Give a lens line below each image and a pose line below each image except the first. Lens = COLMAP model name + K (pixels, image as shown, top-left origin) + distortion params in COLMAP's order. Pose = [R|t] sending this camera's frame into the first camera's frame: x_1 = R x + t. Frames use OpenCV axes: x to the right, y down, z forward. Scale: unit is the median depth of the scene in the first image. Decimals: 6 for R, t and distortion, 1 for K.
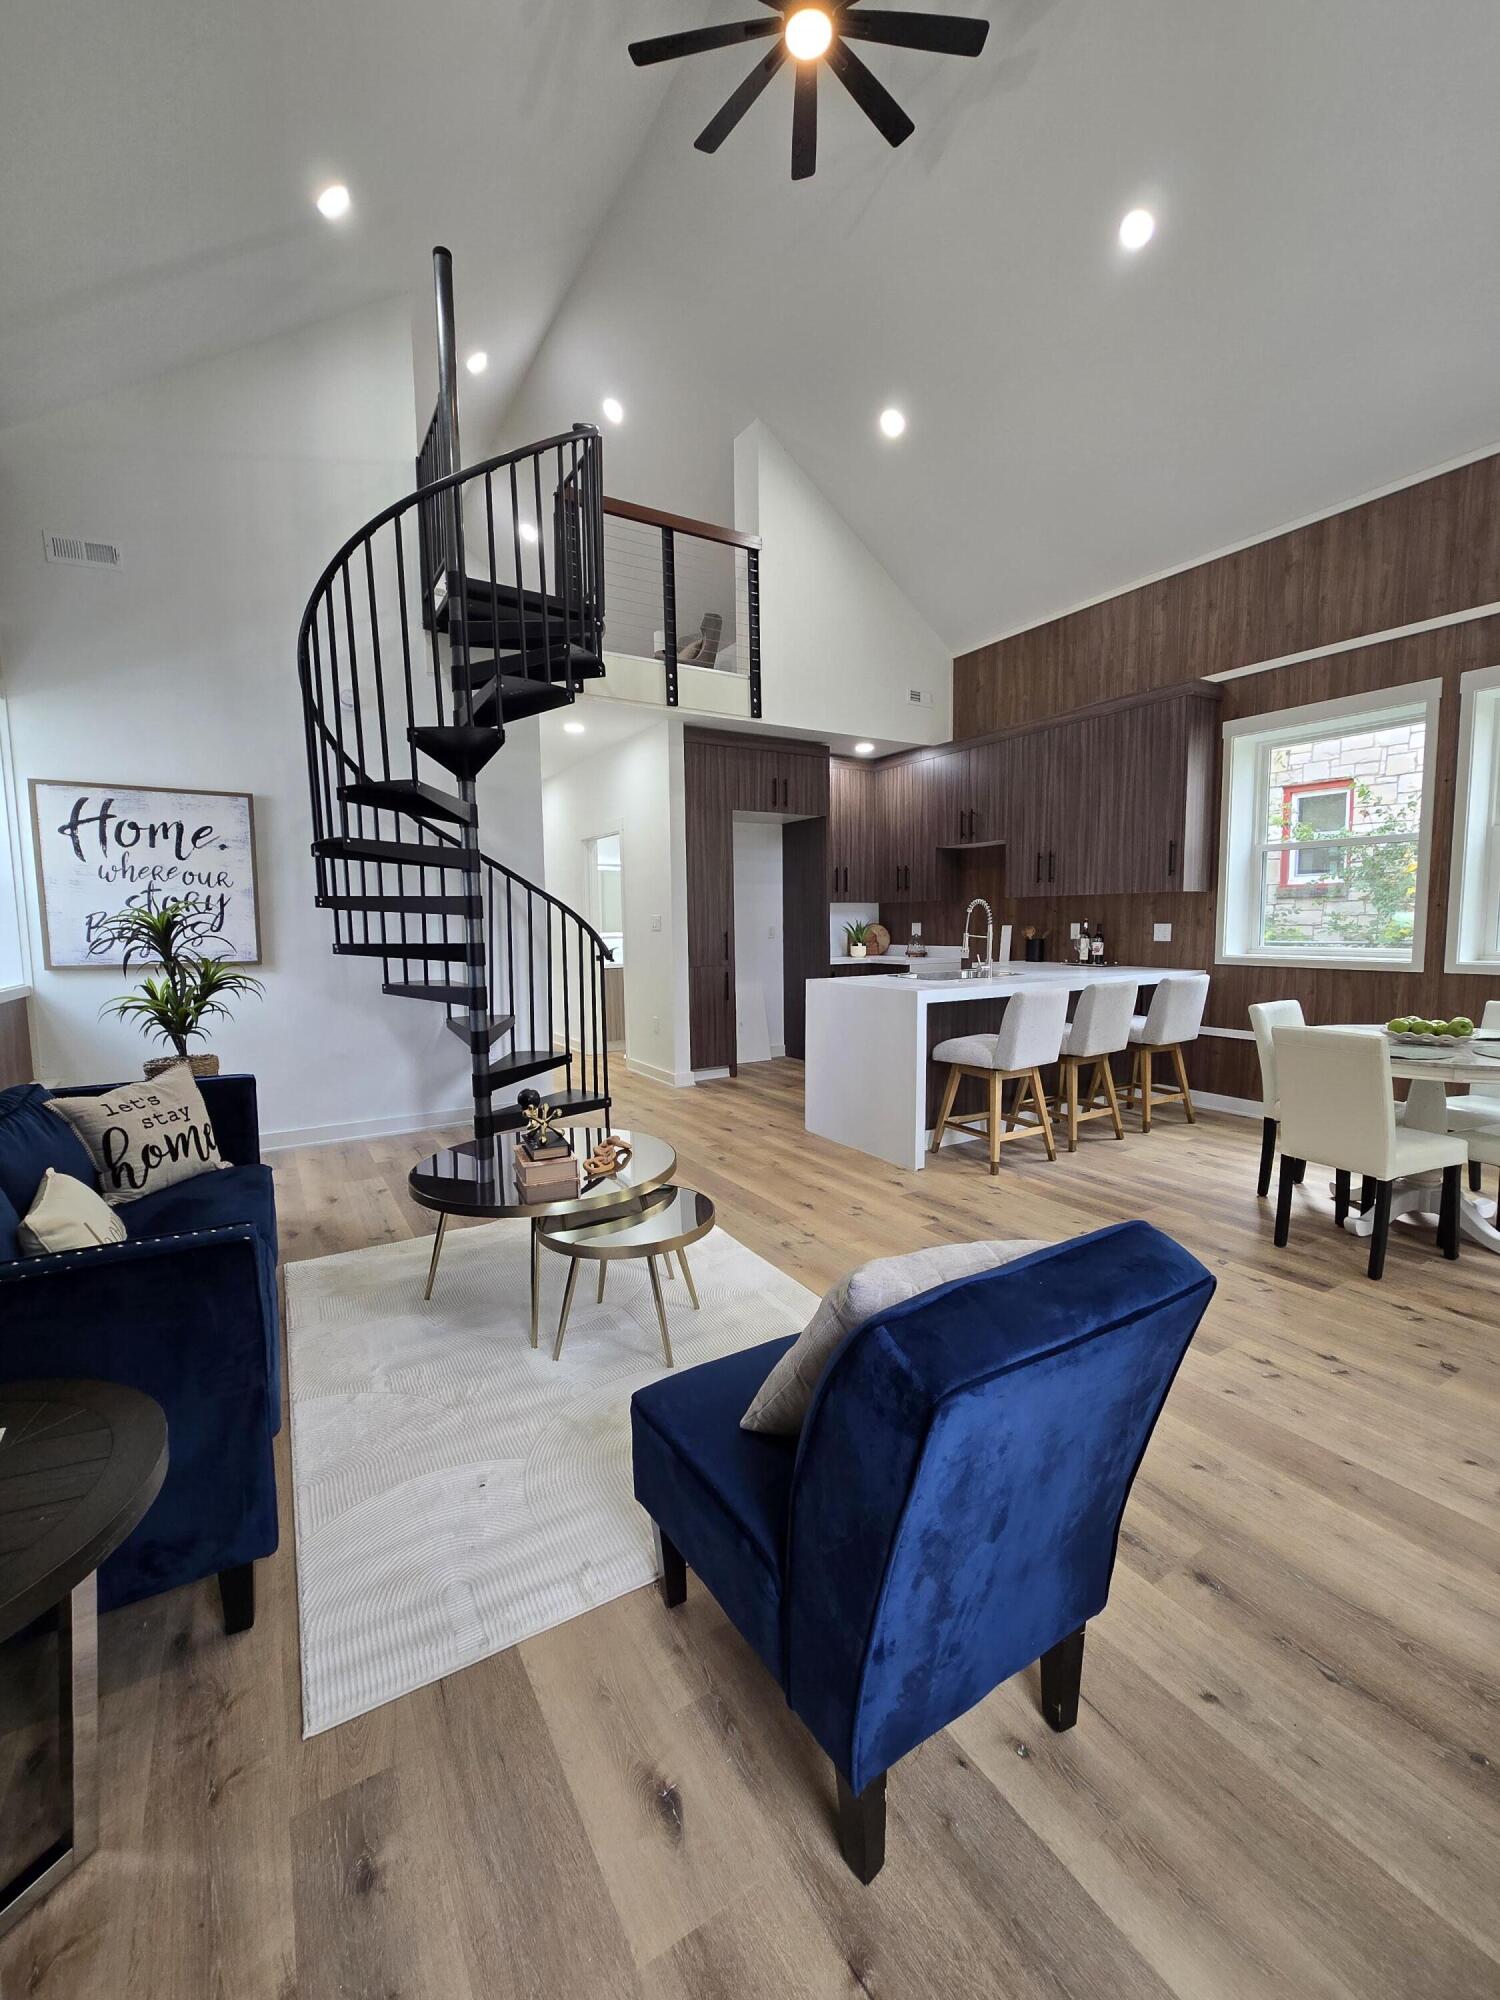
lens RADIAL K [[819.6, 0, 750.0], [0, 819.6, 1000.0], [0, 0, 1]] dist [0.001064, -0.000577]
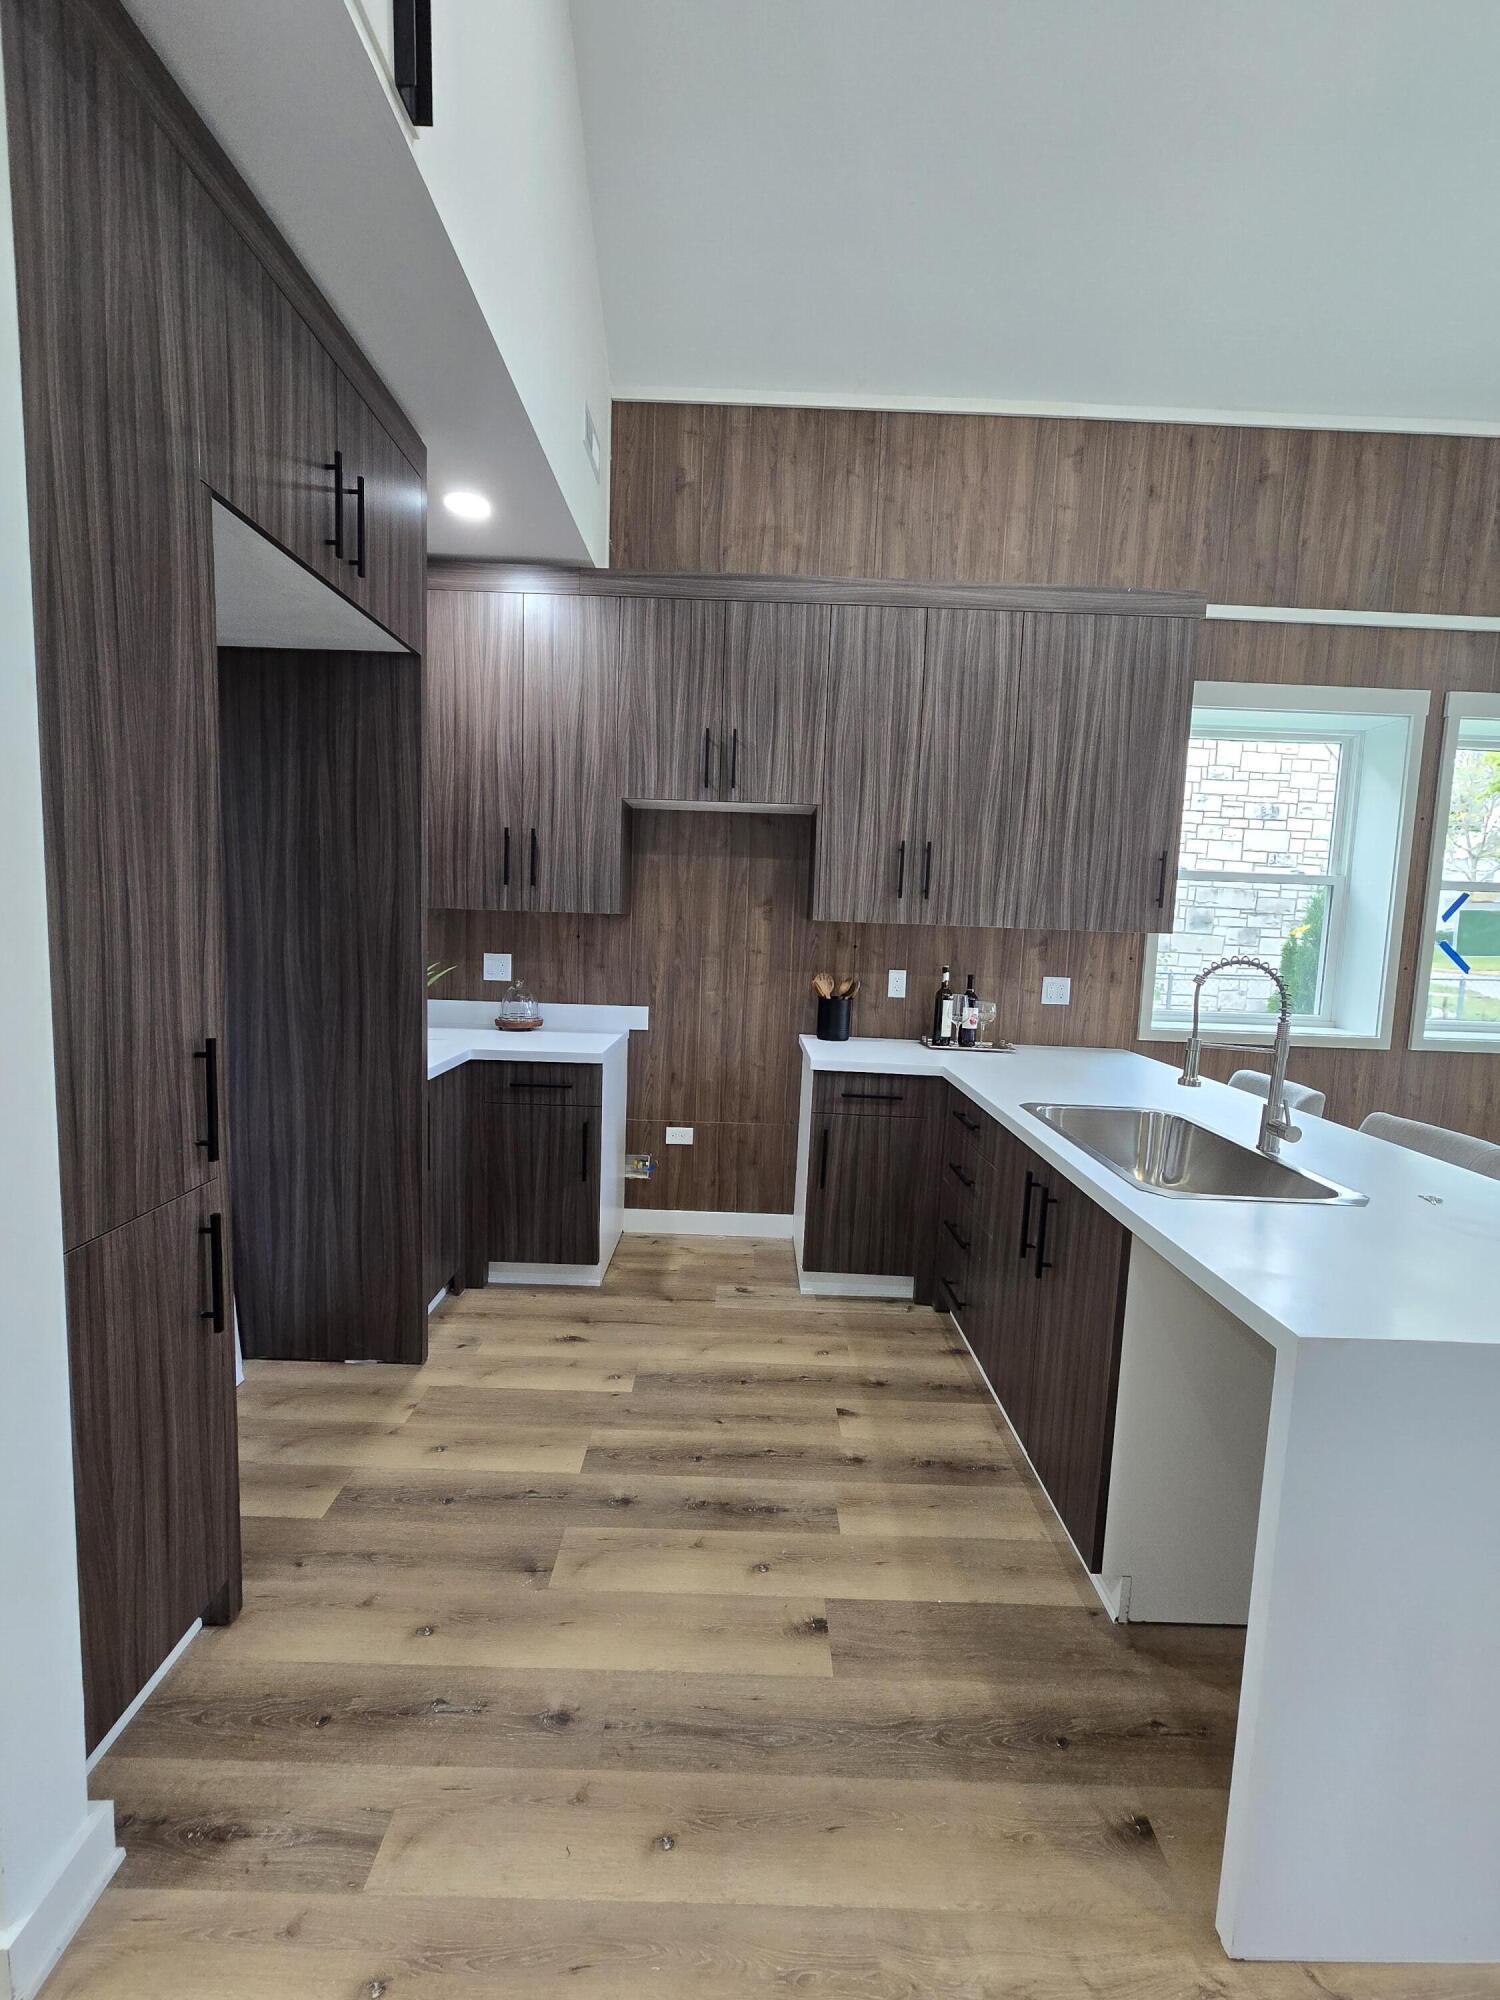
lens RADIAL K [[791.0, 0, 750.0], [0, 791.0, 1000.0], [0, 0, 1]] dist [0.003228, 0.000310]
pose [[0.519511, -0.049720, 0.853016, -0.154496], [0.040387, 0.998619, 0.033610, -0.110462], [-0.853509, 0.016990, 0.520802, 0.923302]]
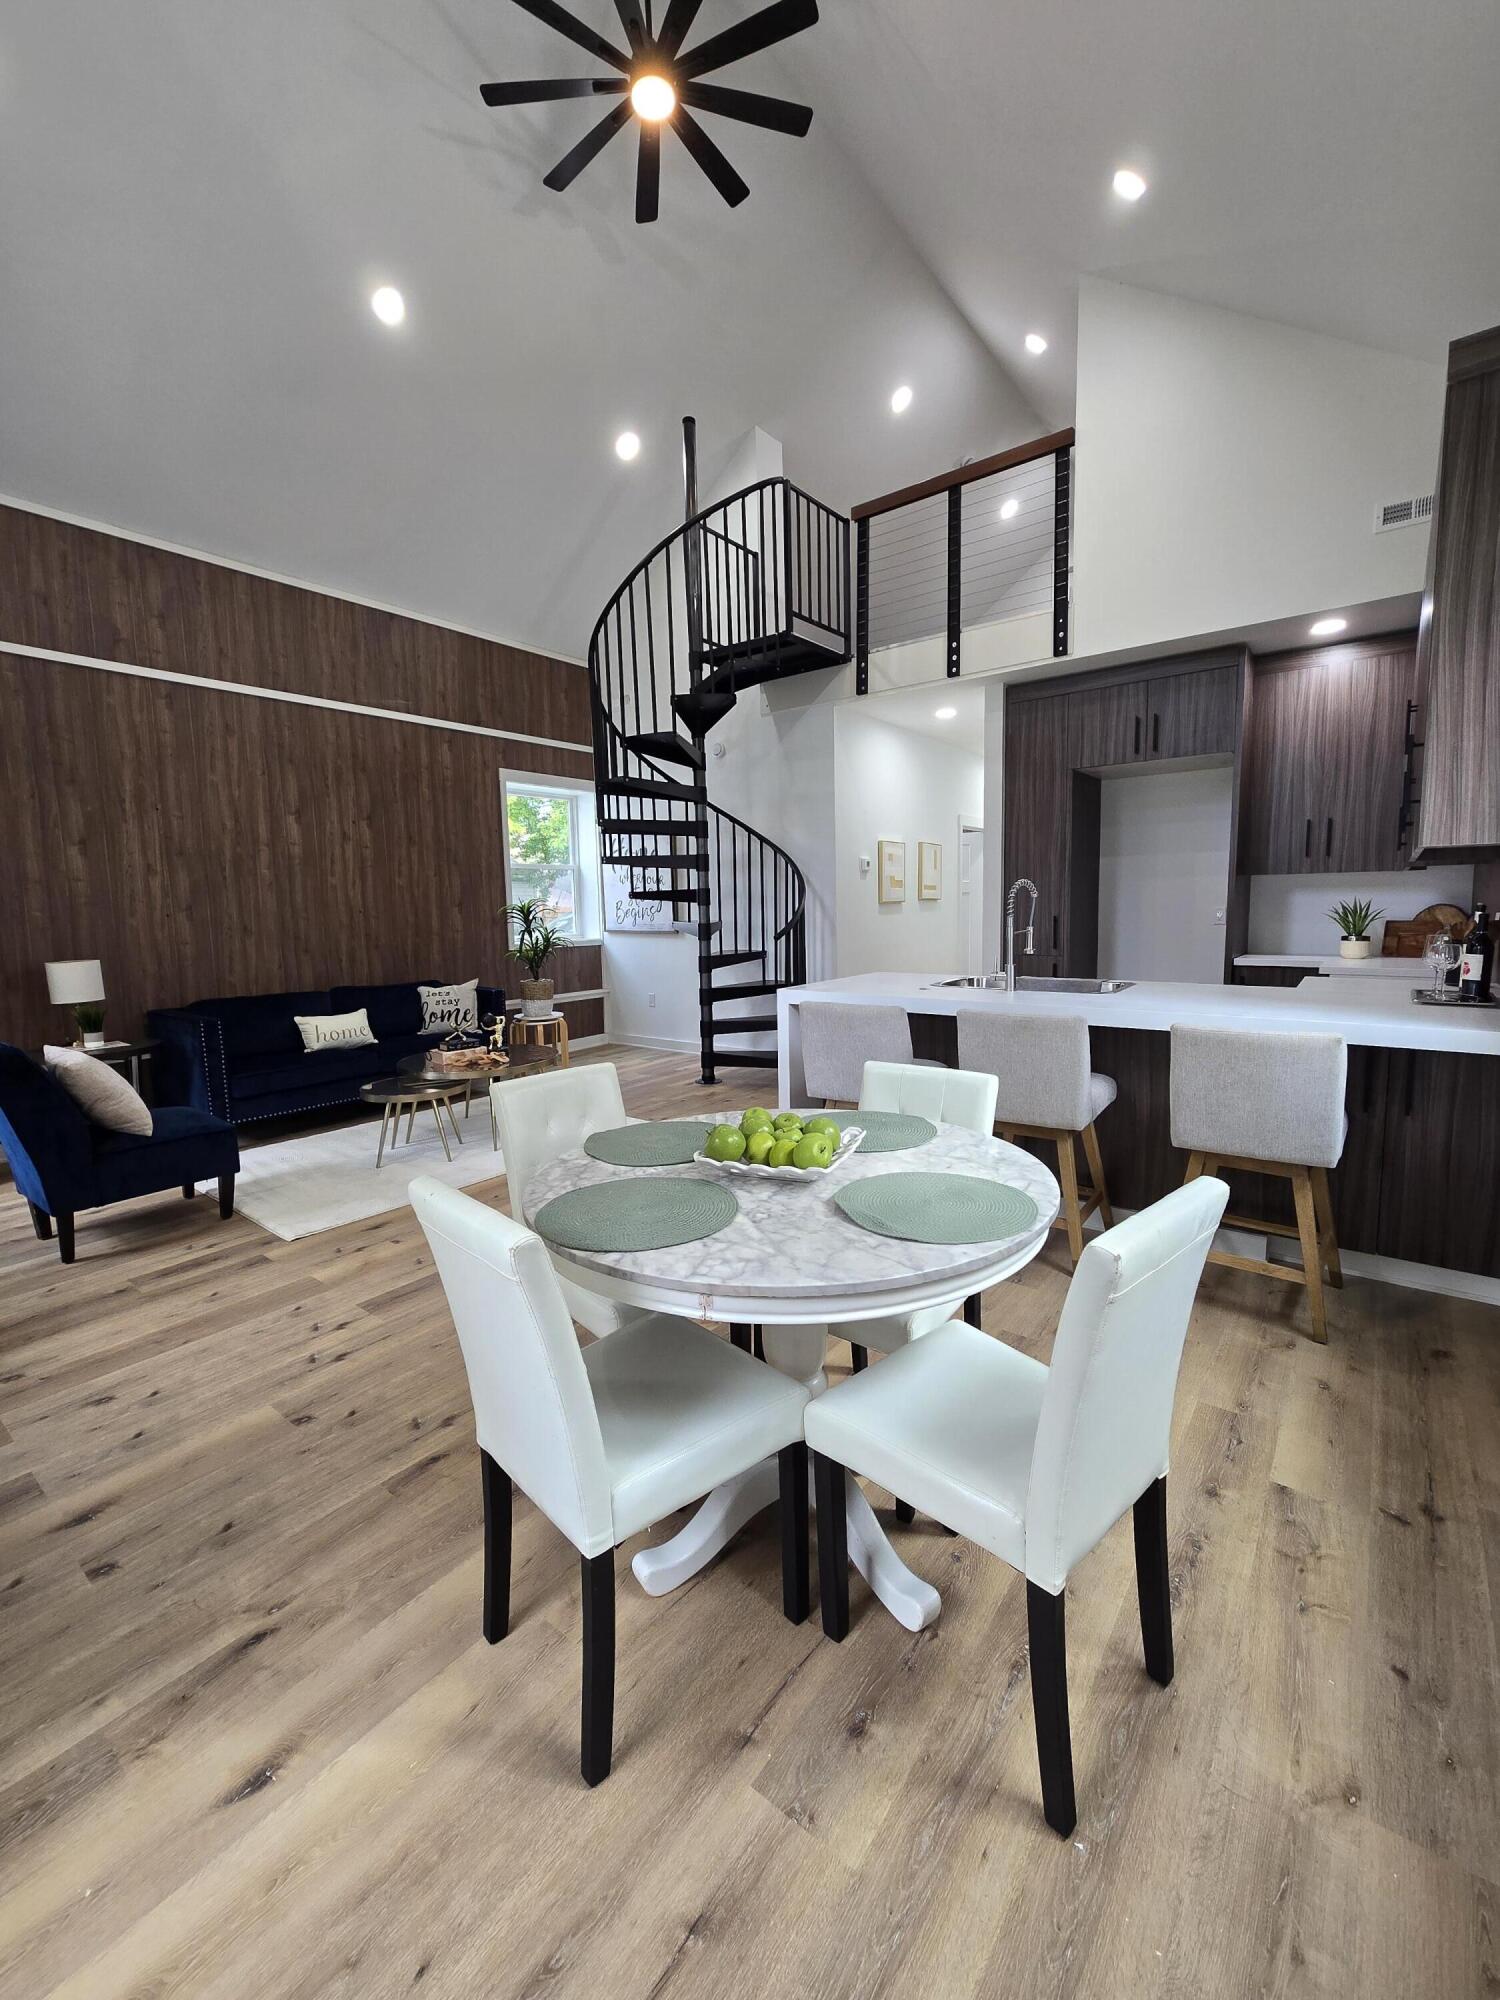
lens RADIAL K [[819.6, 0, 750.0], [0, 819.6, 1000.0], [0, 0, 1]] dist [0.001064, -0.000577]
pose [[0.352008, 0.114945, -0.928912, 0.795031], [-0.075745, 0.992674, 0.094131, -0.063525], [0.932927, 0.037226, 0.358136, 0.486569]]
